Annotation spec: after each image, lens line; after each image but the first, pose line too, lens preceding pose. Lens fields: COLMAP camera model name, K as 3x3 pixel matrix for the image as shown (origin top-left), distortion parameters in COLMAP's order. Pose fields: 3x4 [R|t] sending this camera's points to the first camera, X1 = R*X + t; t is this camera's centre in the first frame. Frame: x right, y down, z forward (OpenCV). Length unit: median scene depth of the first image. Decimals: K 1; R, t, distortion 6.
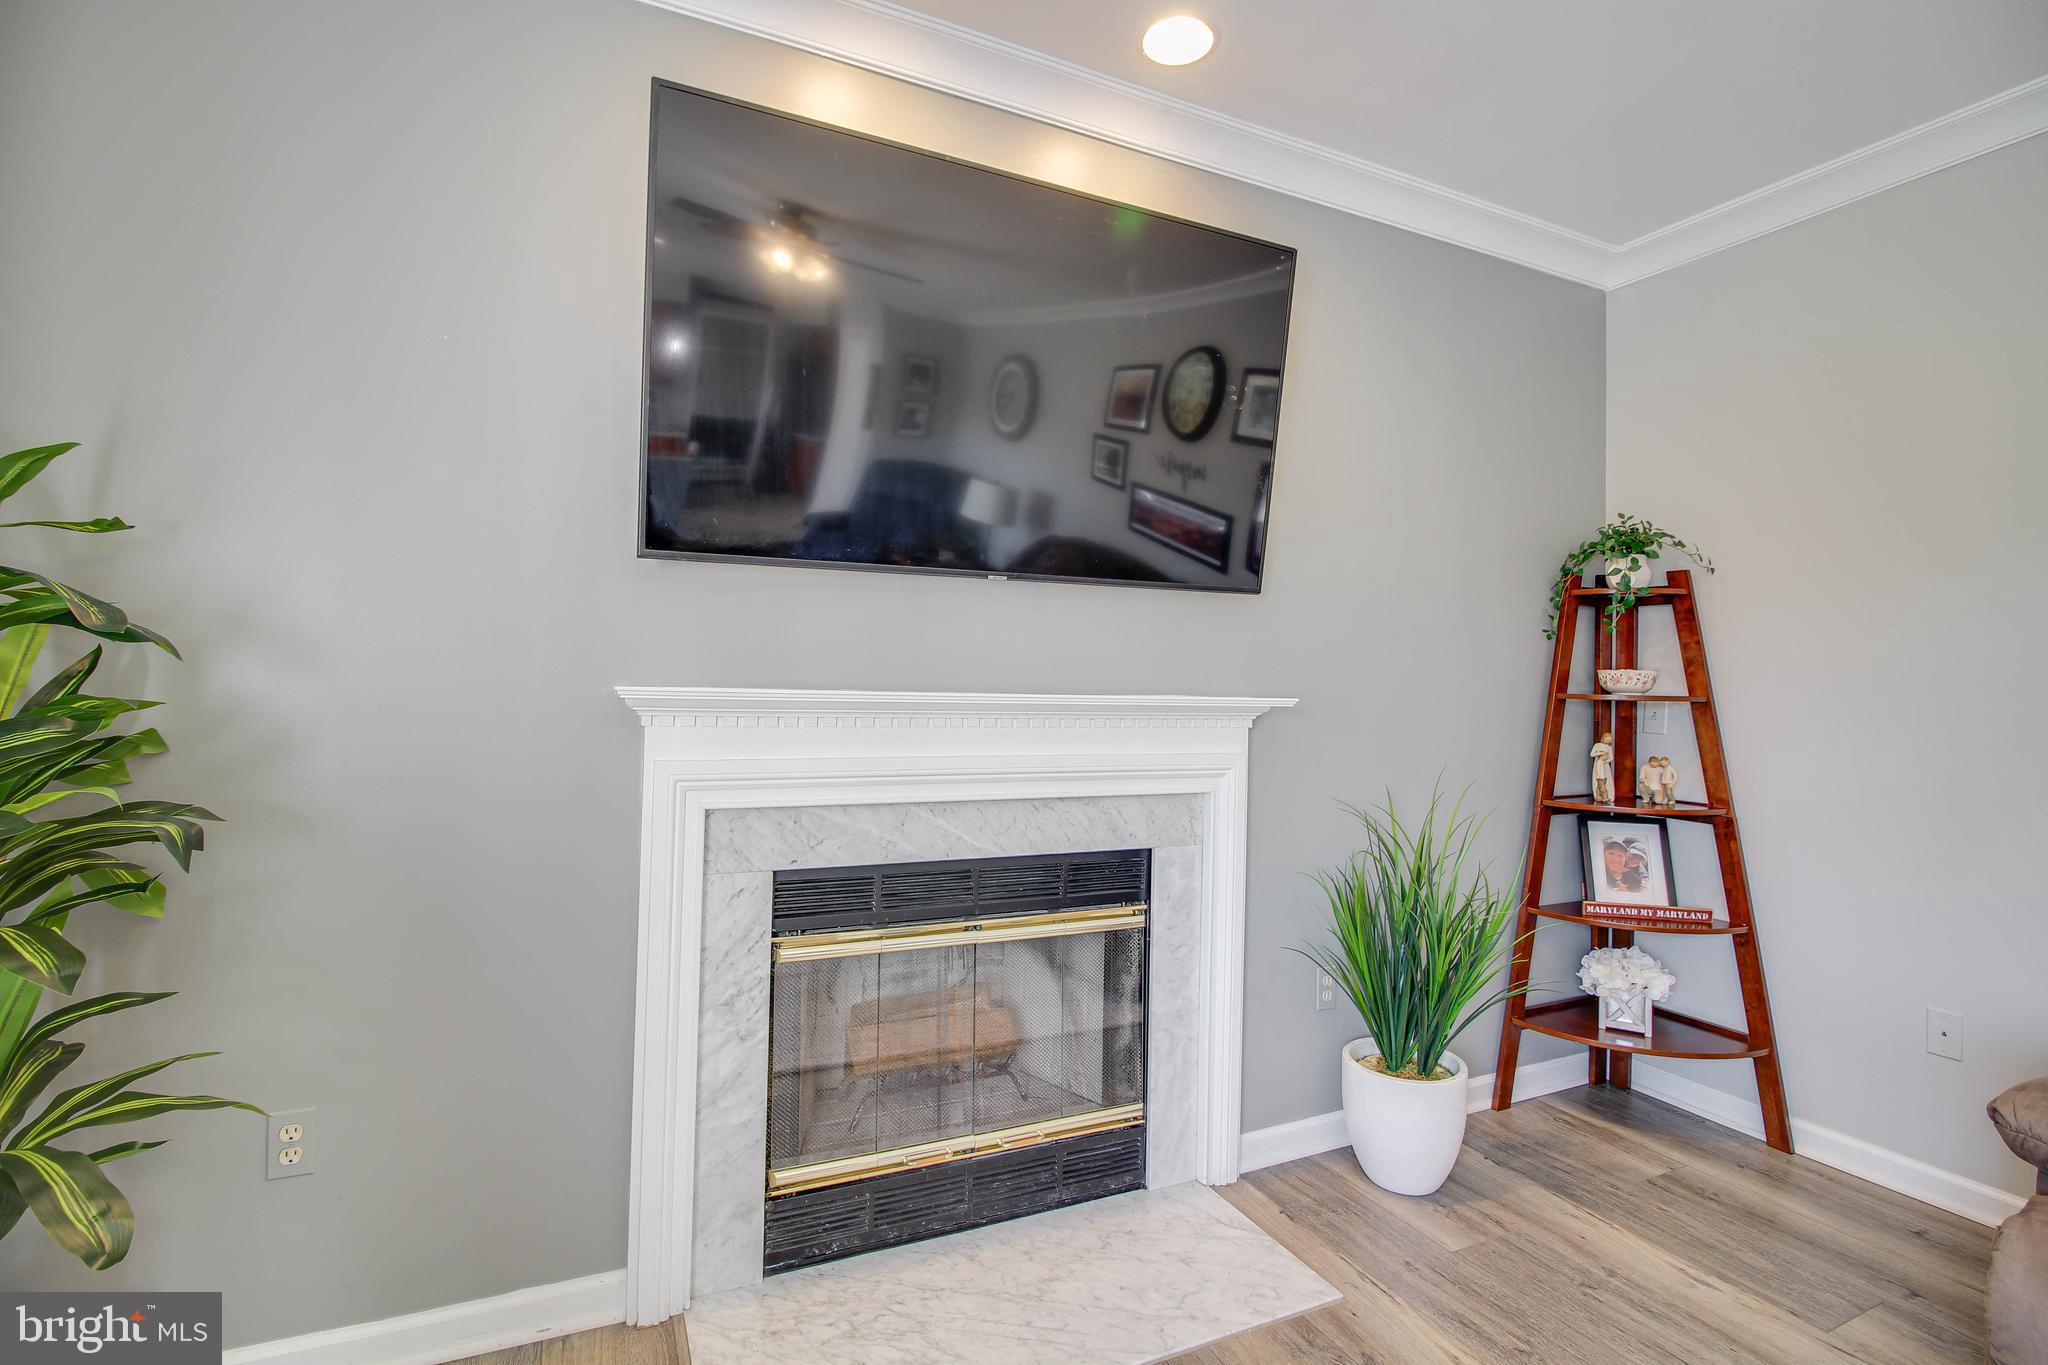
lens RADIAL K [[951.9, 0, 1015.3], [0, 951.9, 666.3], [0, 0, 1]] dist [-0.000047, -0.013650]
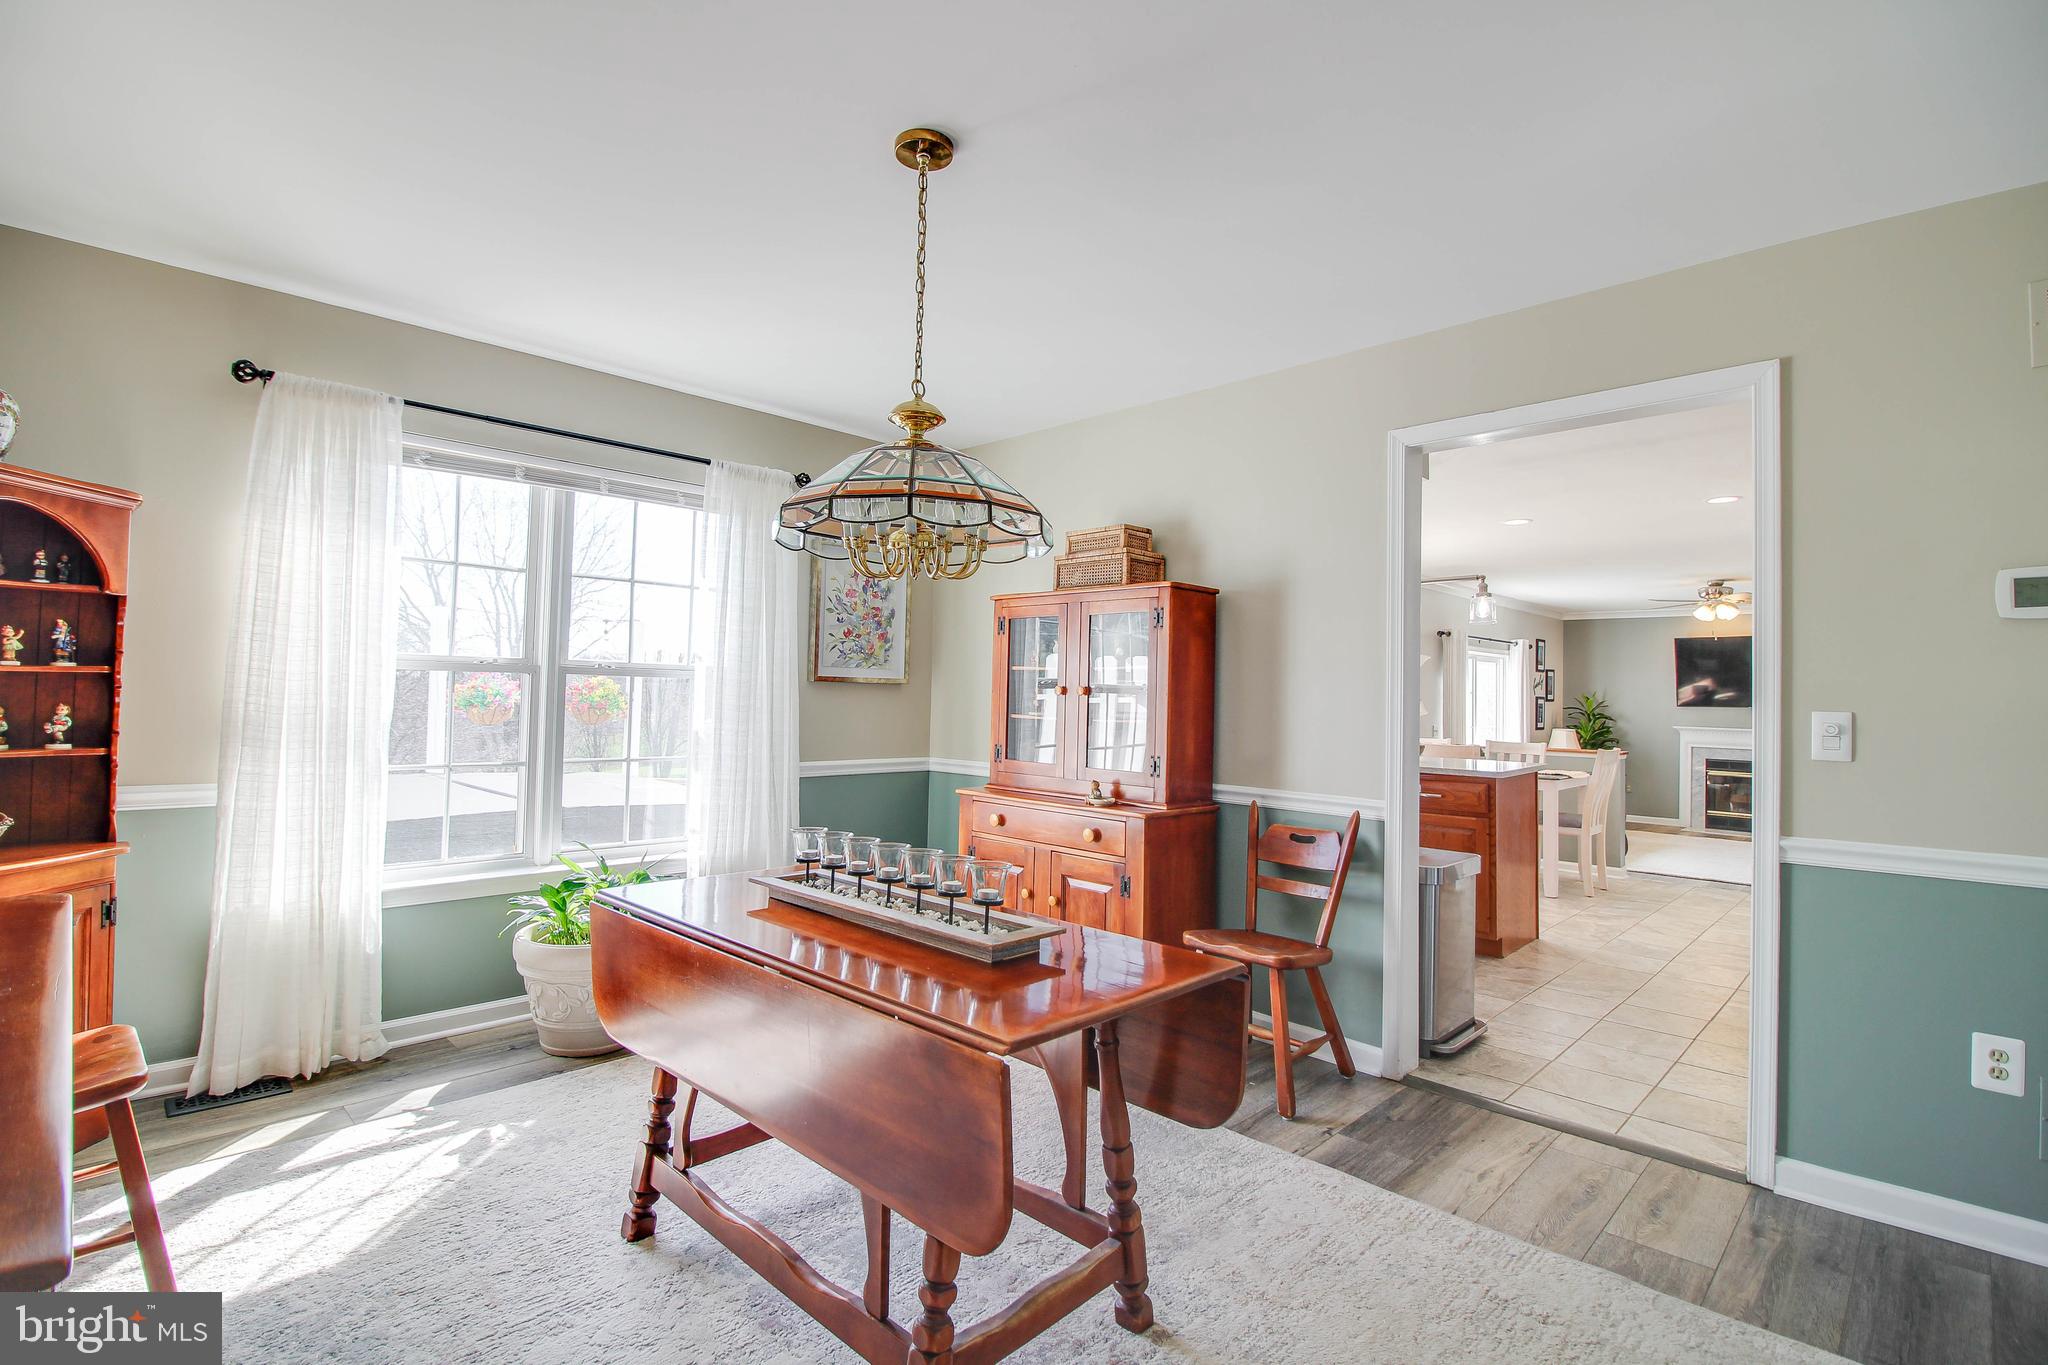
lens RADIAL K [[951.9, 0, 1015.3], [0, 951.9, 666.3], [0, 0, 1]] dist [-0.000047, -0.013650]
pose [[0.345613, -0.040842, -0.937488, 3.172236], [-0.004745, 0.998964, -0.045270, -0.057069], [0.938365, 0.020094, 0.345061, -4.217041]]
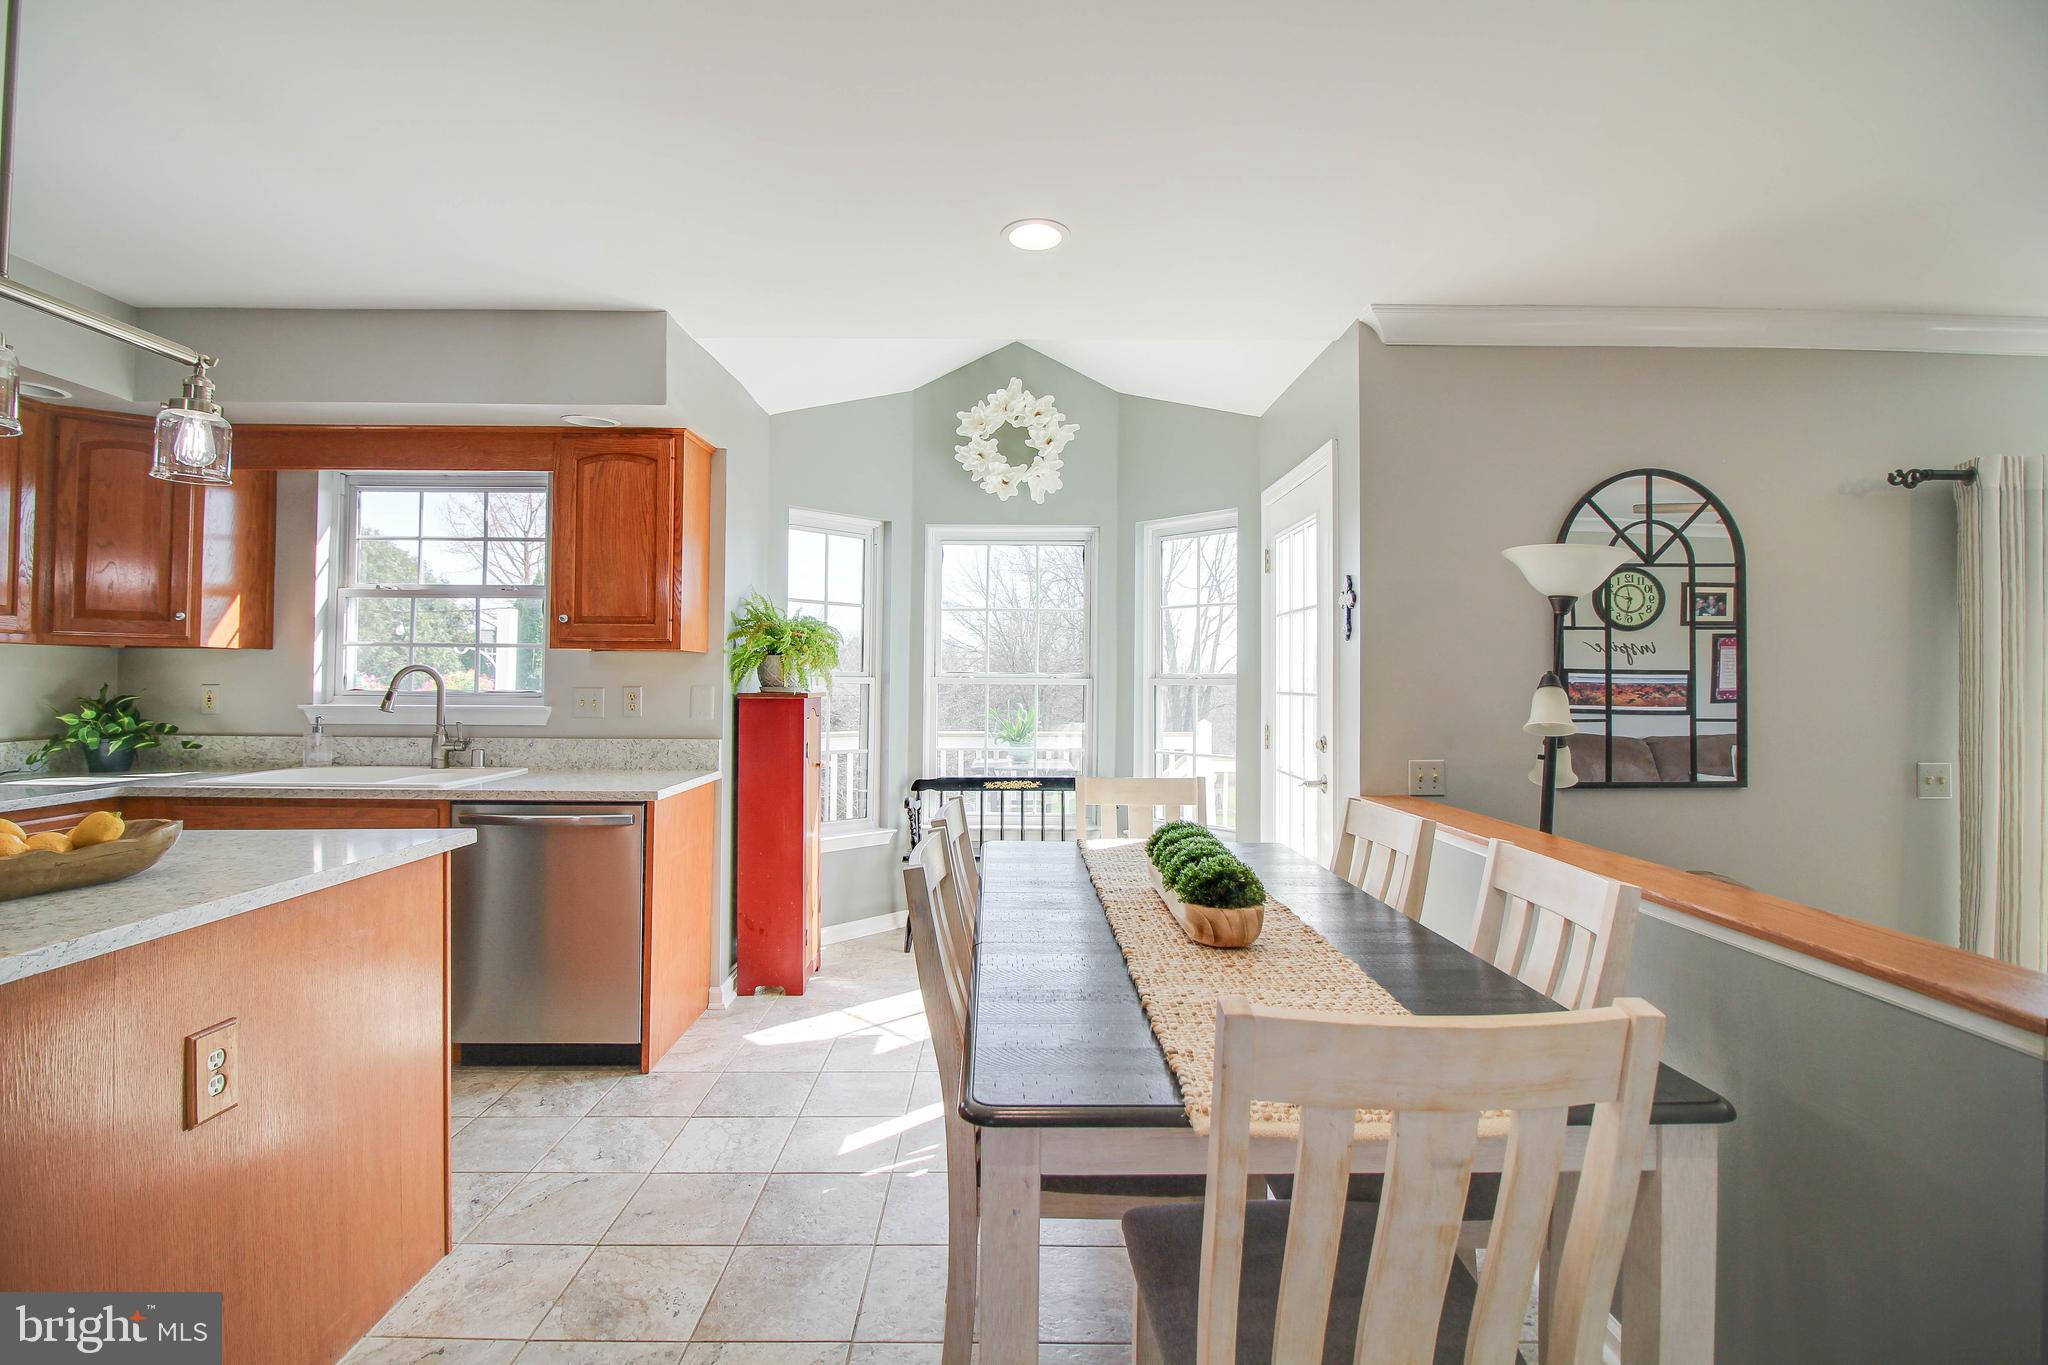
lens RADIAL K [[940.0, 0, 1013.4], [0, 940.0, 663.5], [0, 0, 1]] dist [0.001309, -0.013985]
pose [[-0.413544, -0.039086, -0.909645, 1.667388], [-0.005553, 0.999168, -0.040408, -0.075978], [0.910467, -0.011659, -0.413417, -1.731250]]
